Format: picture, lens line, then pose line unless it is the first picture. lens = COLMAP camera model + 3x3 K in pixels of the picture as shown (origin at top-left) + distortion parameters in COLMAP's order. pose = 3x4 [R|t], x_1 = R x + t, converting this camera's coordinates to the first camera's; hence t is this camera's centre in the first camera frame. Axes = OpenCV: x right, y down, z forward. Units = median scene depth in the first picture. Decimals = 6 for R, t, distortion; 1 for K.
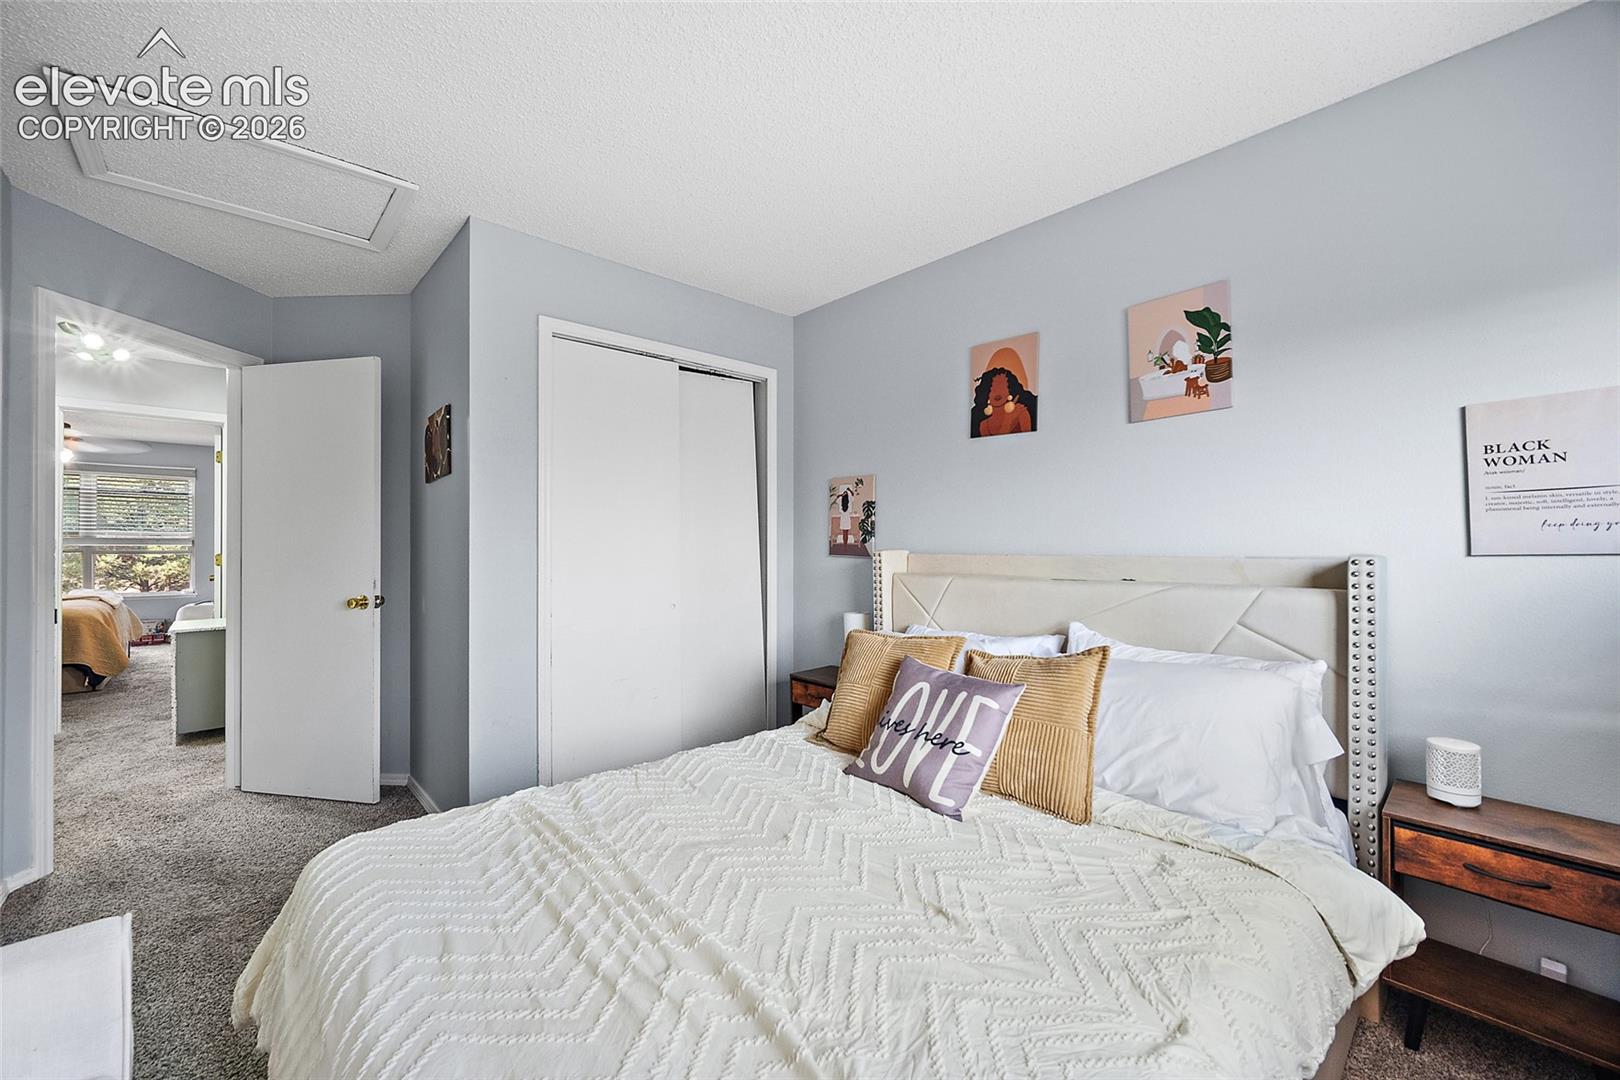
lens RADIAL K [[635.8, 0, 806.9], [0, 635.8, 541.1], [0, 0, 1]] dist [0.000276, -0.001586]
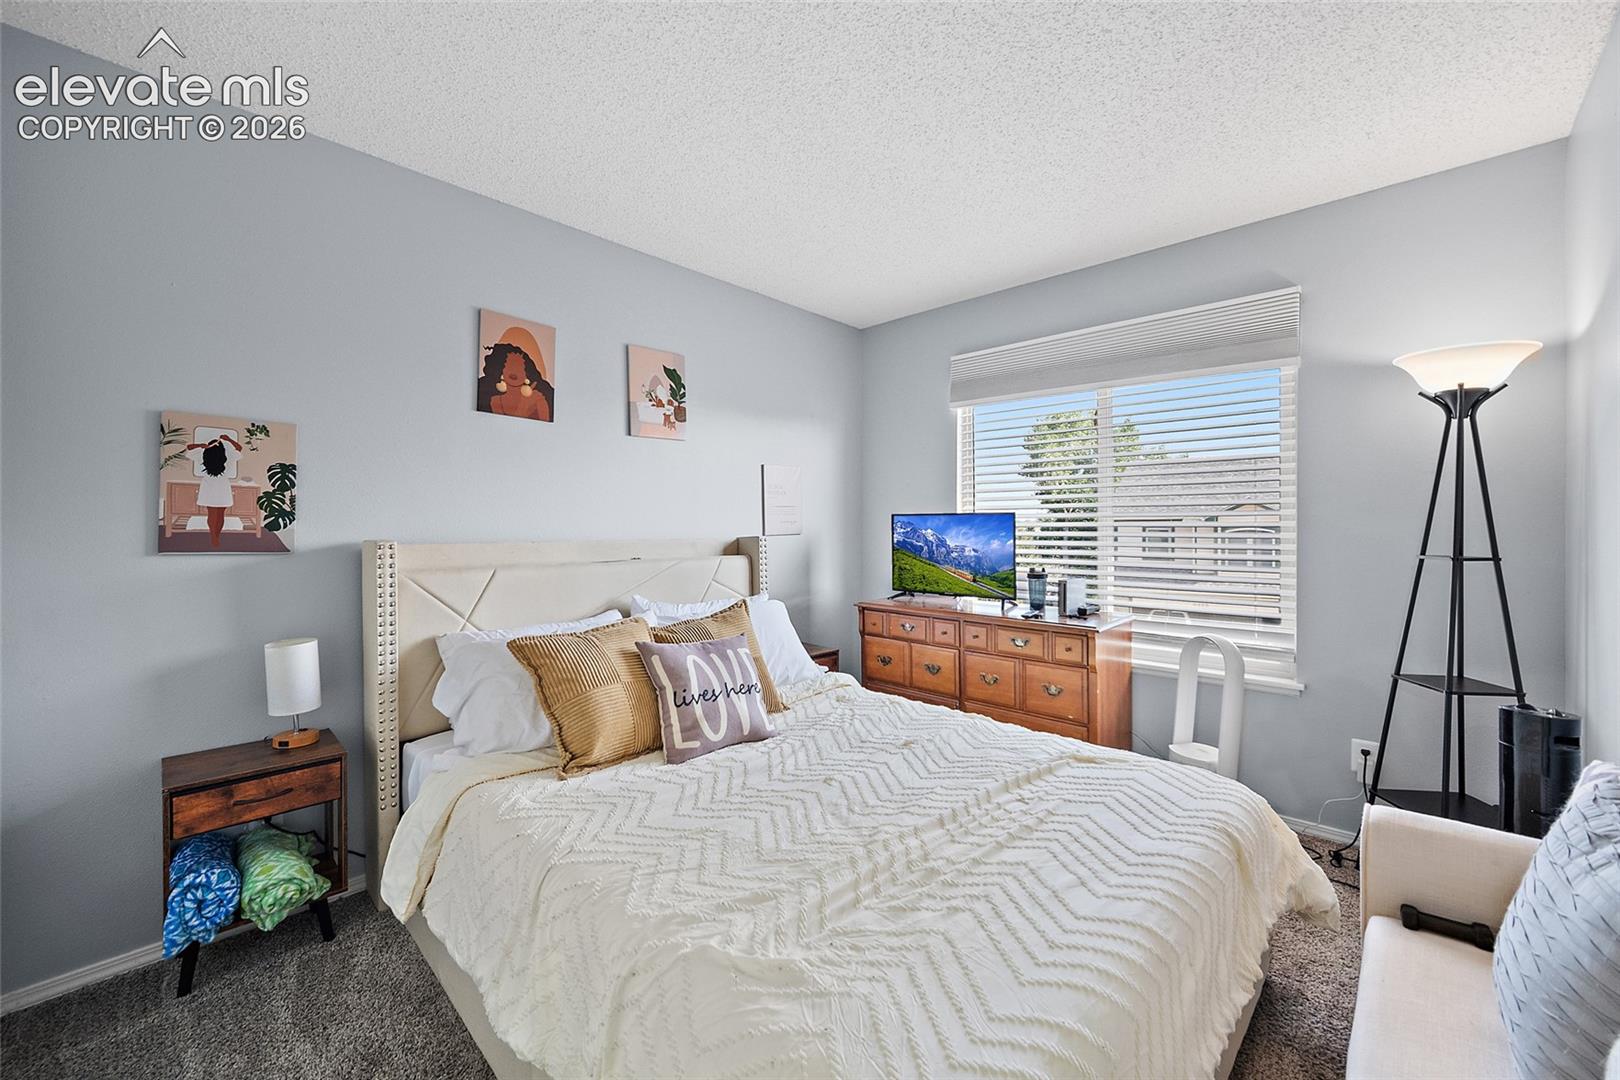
lens RADIAL K [[635.8, 0, 798.8], [0, 635.8, 530.8], [0, 0, 1]] dist [0.000276, -0.001586]
pose [[-0.064980, -0.011350, 0.997822, -0.674503], [-0.008369, 0.999906, 0.010828, -0.009126], [-0.997851, -0.007647, -0.065069, 0.630996]]
